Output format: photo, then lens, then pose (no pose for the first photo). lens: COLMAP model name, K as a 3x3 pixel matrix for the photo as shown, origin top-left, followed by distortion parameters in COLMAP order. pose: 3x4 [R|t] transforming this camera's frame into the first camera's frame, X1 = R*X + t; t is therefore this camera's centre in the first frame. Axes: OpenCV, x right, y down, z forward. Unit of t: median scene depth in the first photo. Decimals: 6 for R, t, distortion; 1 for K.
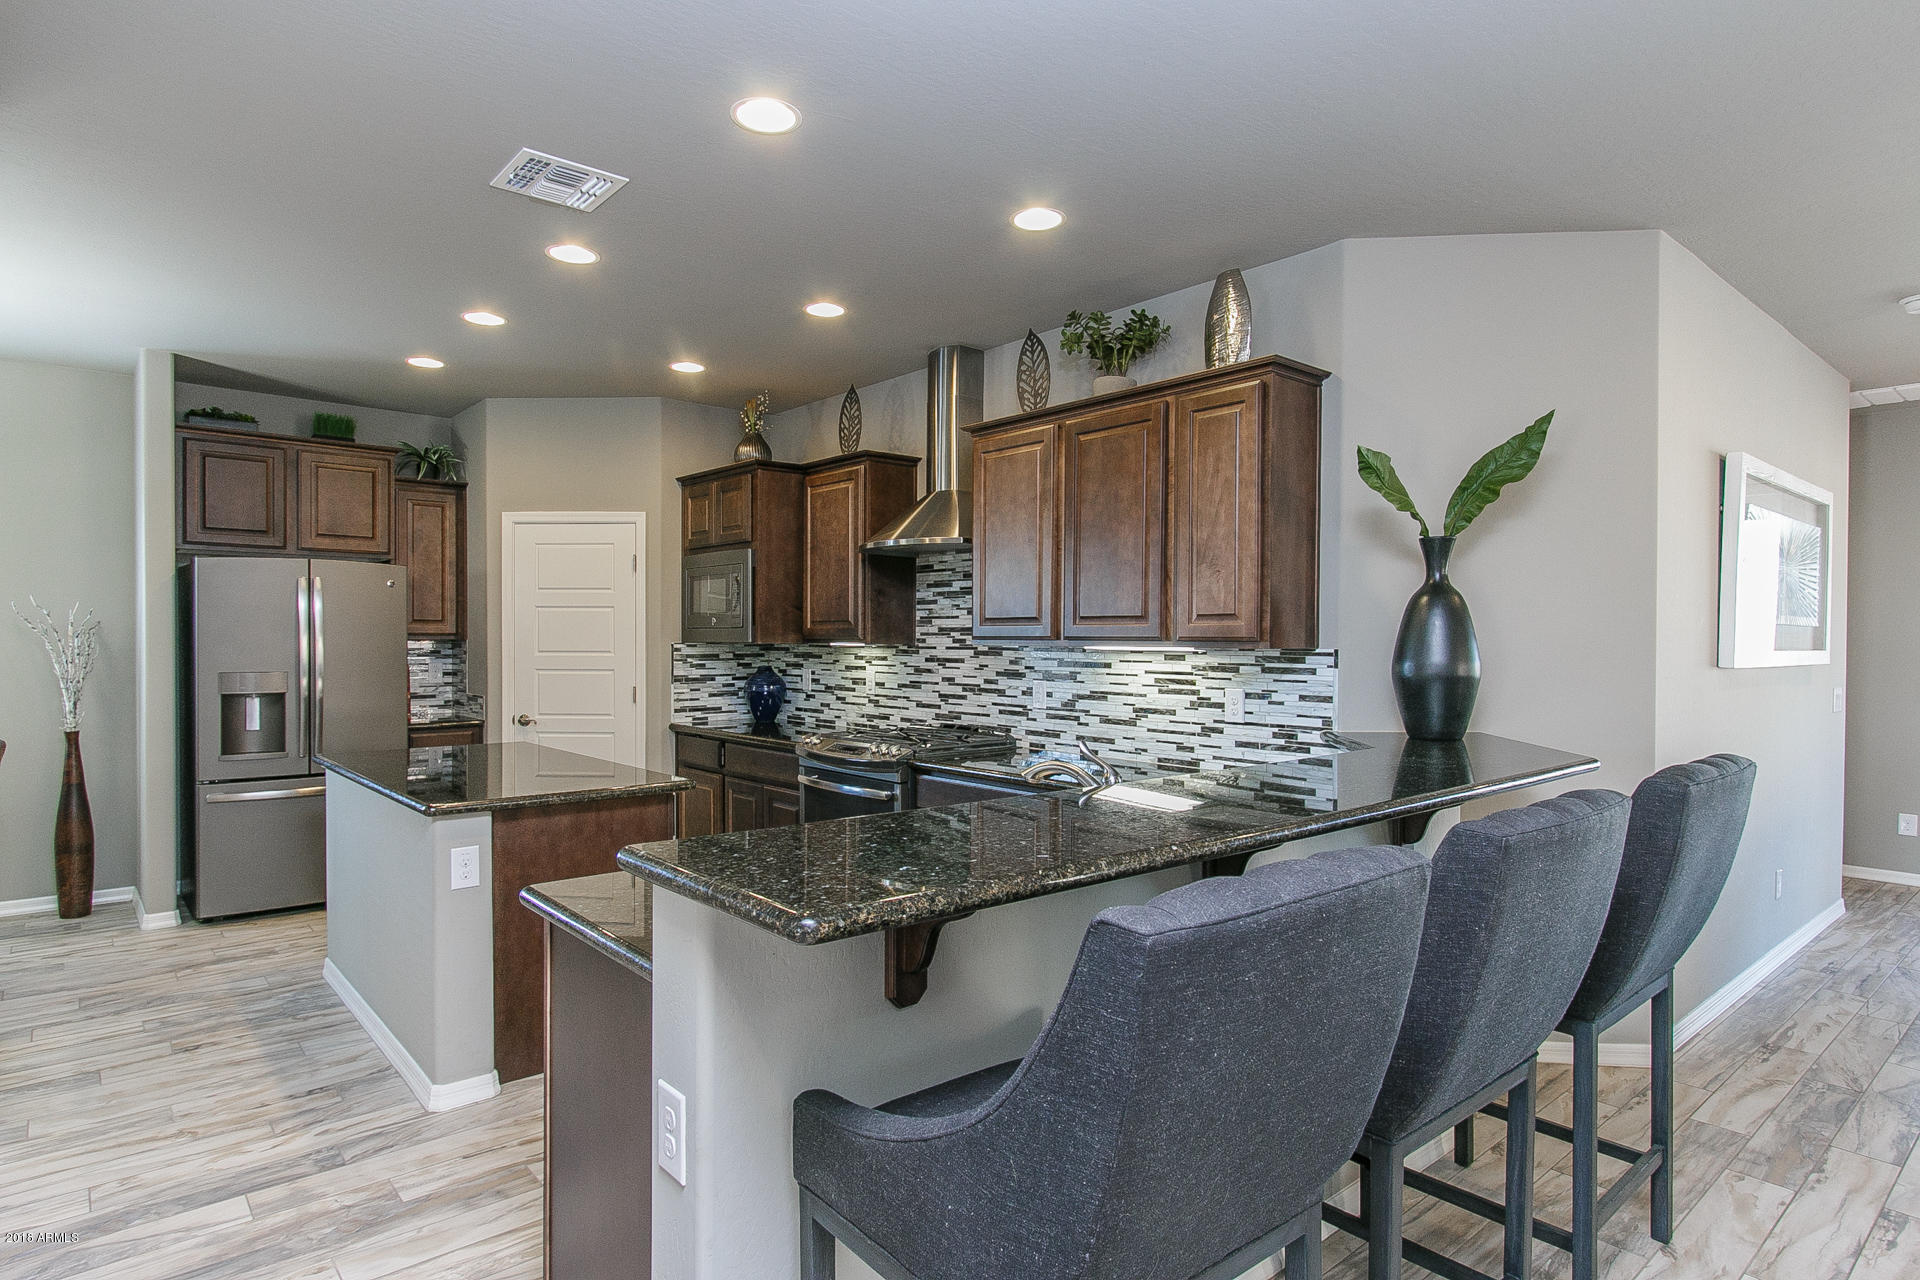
lens RADIAL K [[1034.5, 0, 966.1], [0, 1034.5, 652.0], [0, 0, 1]] dist [0.007891, -0.000980]
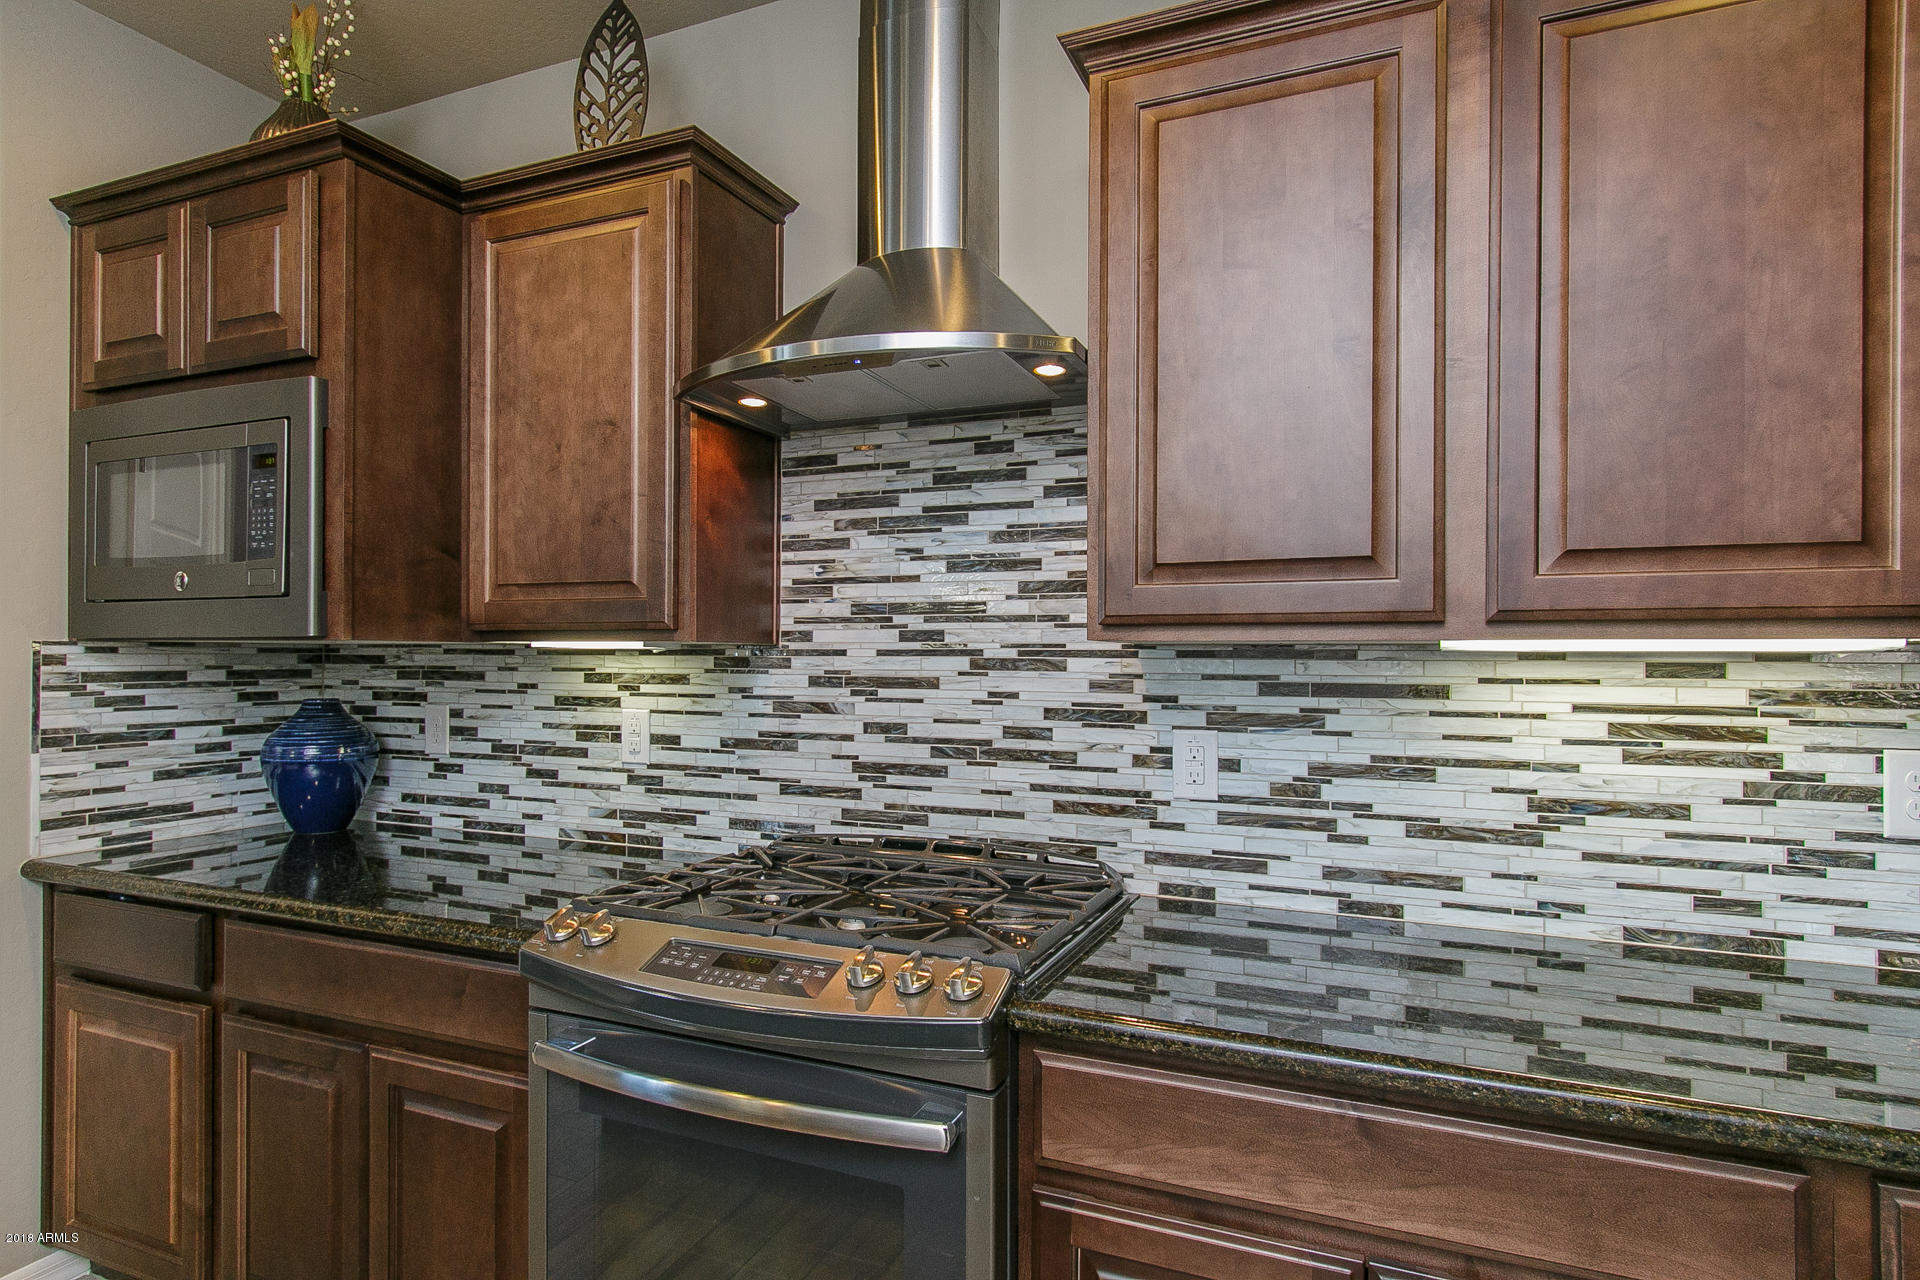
lens RADIAL K [[1034.5, 0, 960.4], [0, 1034.5, 655.0], [0, 0, 1]] dist [0.007891, -0.000980]
pose [[0.903044, 0.002640, 0.429541, -0.165934], [0.004108, 0.999882, -0.014784, 0.003286], [-0.429529, 0.015115, 0.902927, 0.598029]]
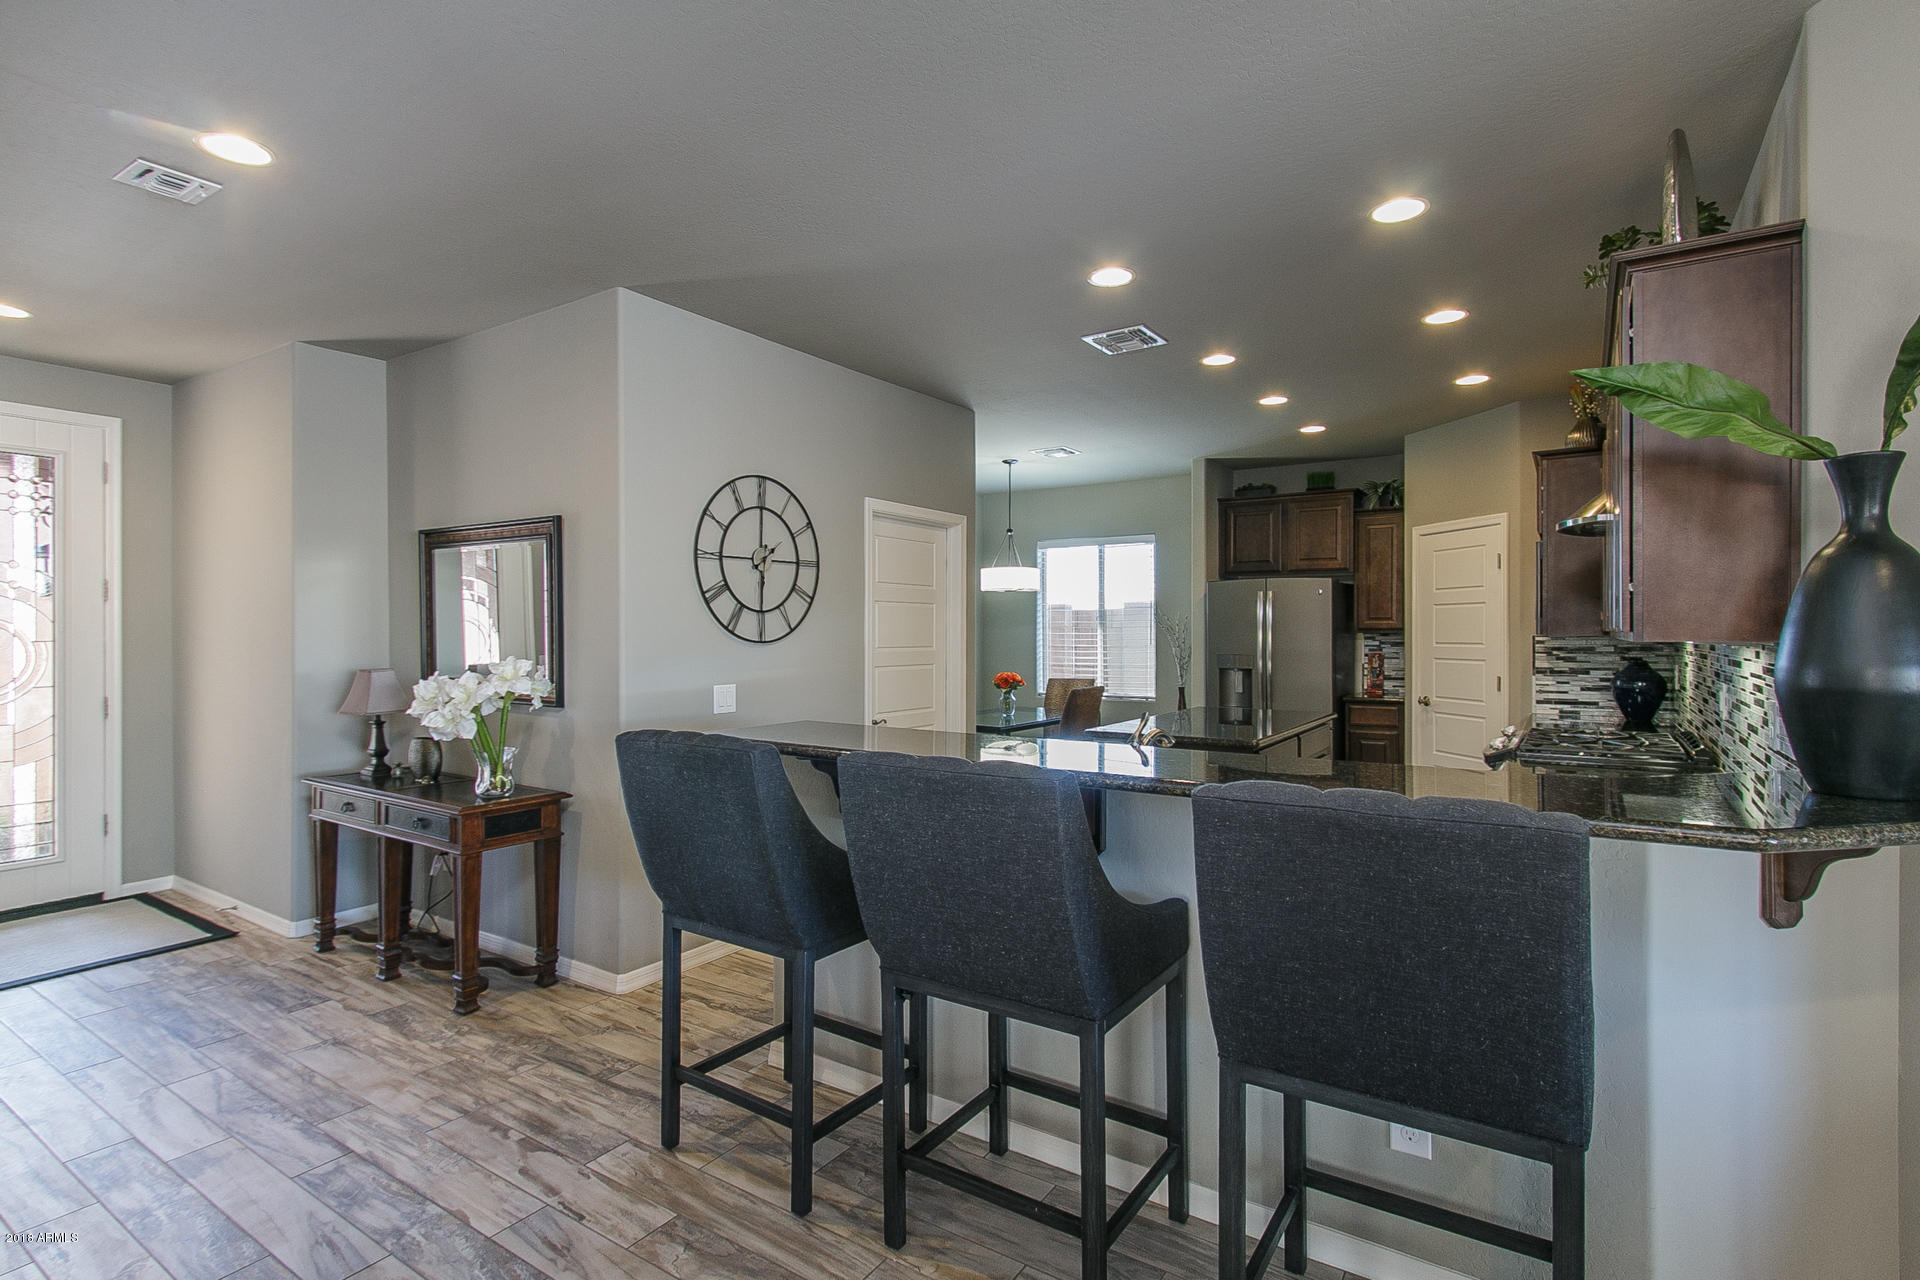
lens RADIAL K [[927.6, 0, 958.0], [0, 927.6, 629.0], [0, 0, 1]] dist [0.003897, 0.000191]
pose [[0.258581, -0.008574, -0.965951, 0.525799], [-0.006948, 0.999918, -0.010736, -0.001609], [0.965965, 0.009488, 0.258501, 0.238844]]
